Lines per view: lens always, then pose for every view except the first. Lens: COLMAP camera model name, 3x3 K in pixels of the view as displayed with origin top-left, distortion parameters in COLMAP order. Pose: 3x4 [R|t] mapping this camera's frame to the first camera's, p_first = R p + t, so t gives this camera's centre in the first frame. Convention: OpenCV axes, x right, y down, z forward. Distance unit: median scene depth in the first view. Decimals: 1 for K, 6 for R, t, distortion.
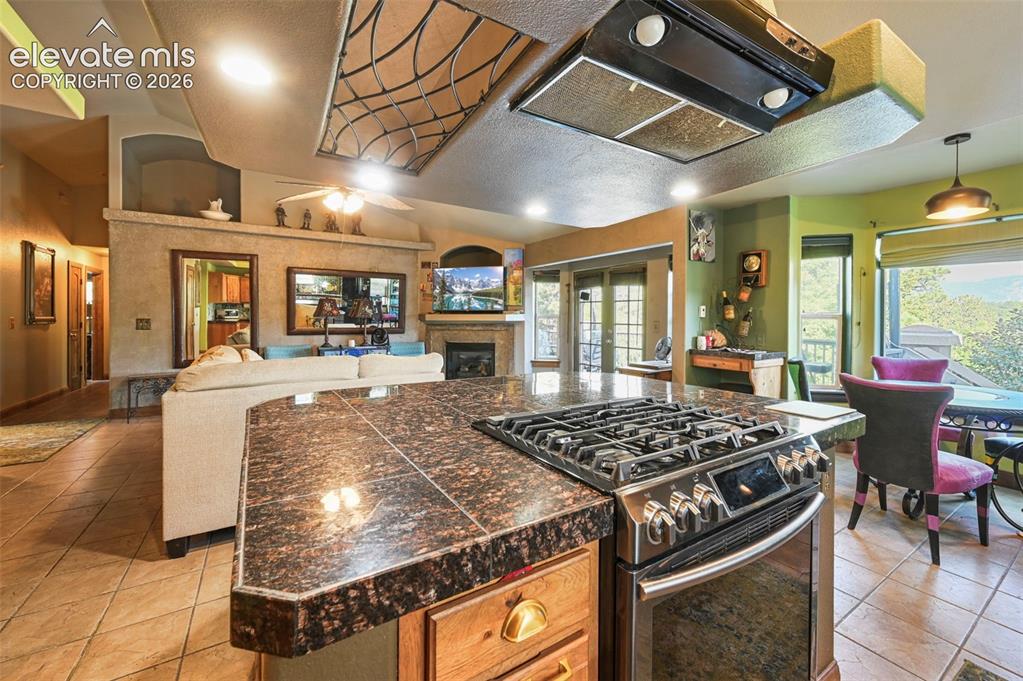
lens RADIAL K [[410.0, 0, 532.2], [0, 410.0, 319.4], [0, 0, 1]] dist [-0.001474, -0.000478]
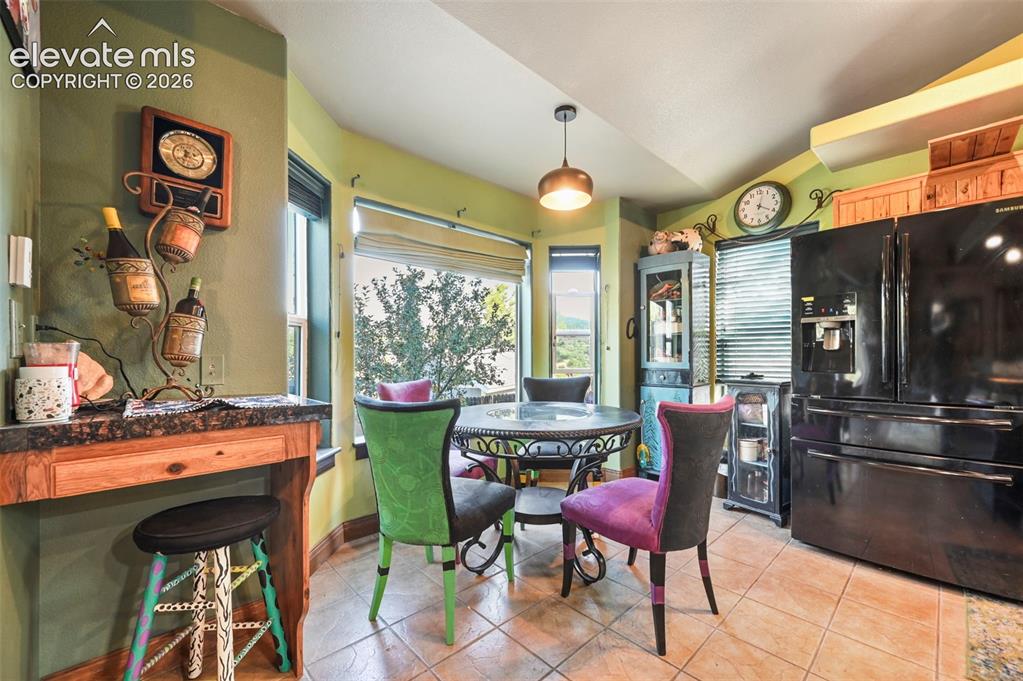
lens RADIAL K [[410.0, 0, 533.7], [0, 410.0, 355.5], [0, 0, 1]] dist [-0.001474, -0.000478]
pose [[-0.190680, -0.008633, 0.981614, 0.109773], [0.010536, 0.999886, 0.010840, 0.029597], [-0.981596, 0.012409, -0.190567, 0.646541]]
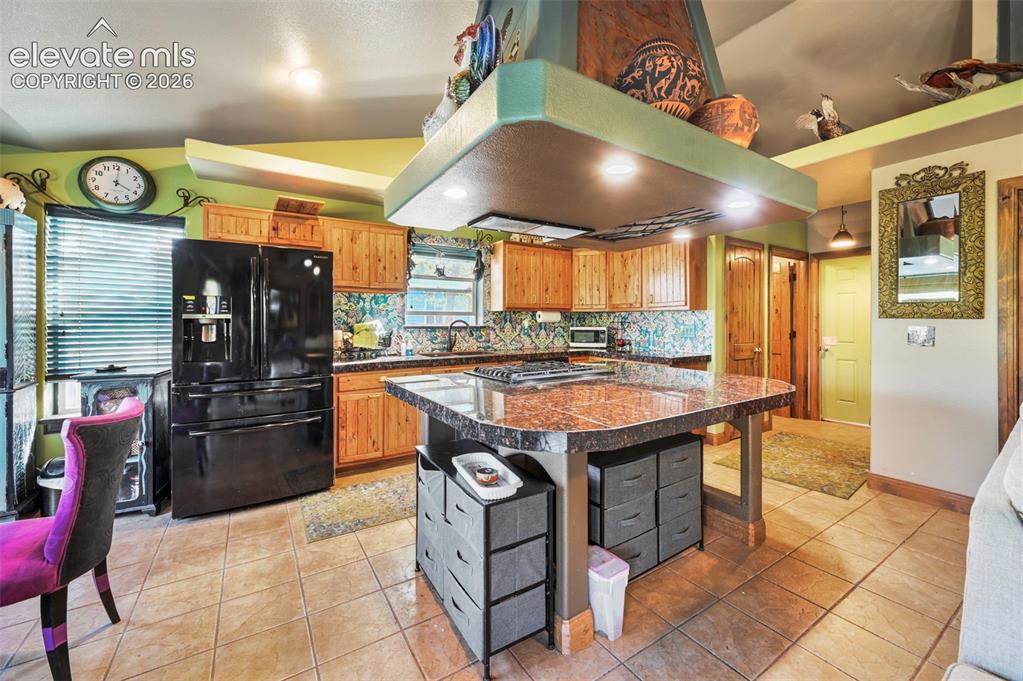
lens RADIAL K [[410.0, 0, 525.6], [0, 410.0, 320.5], [0, 0, 1]] dist [-0.001474, -0.000478]
pose [[-0.999974, -0.007183, 0.000739, 0.079715], [-0.007181, 0.999970, 0.002813, -0.001064], [-0.000759, 0.002807, -0.999996, 0.770284]]
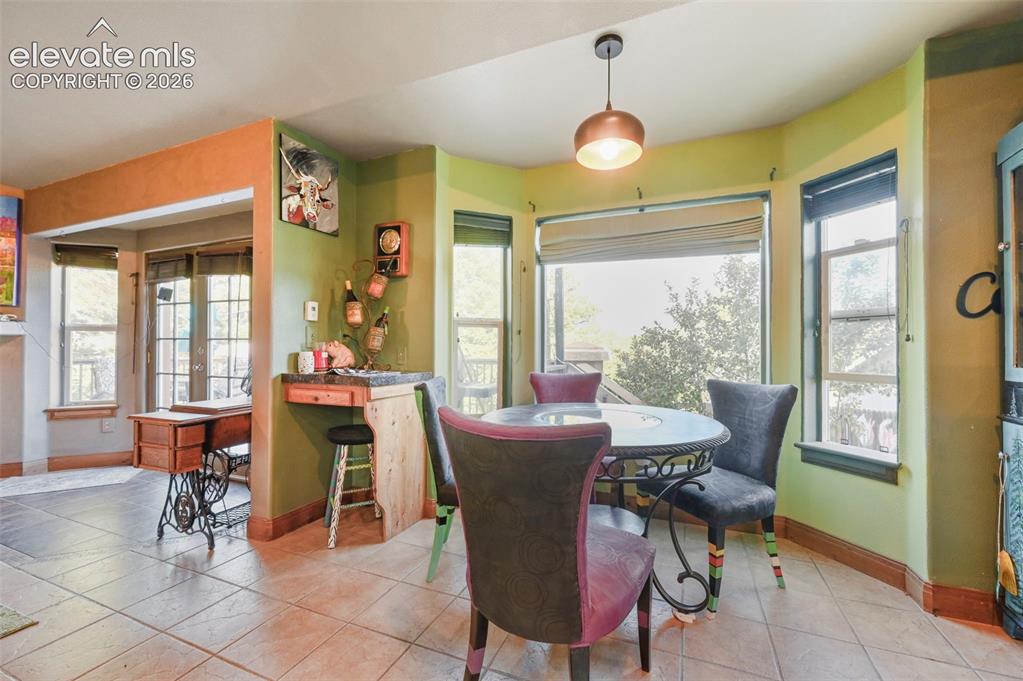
lens RADIAL K [[410.0, 0, 520.5], [0, 410.0, 343.3], [0, 0, 1]] dist [-0.001474, -0.000478]
pose [[0.825605, 0.002630, 0.564243, 0.279743], [0.005855, 0.999895, -0.013228, 0.032791], [-0.564219, 0.014225, 0.825503, 0.274941]]
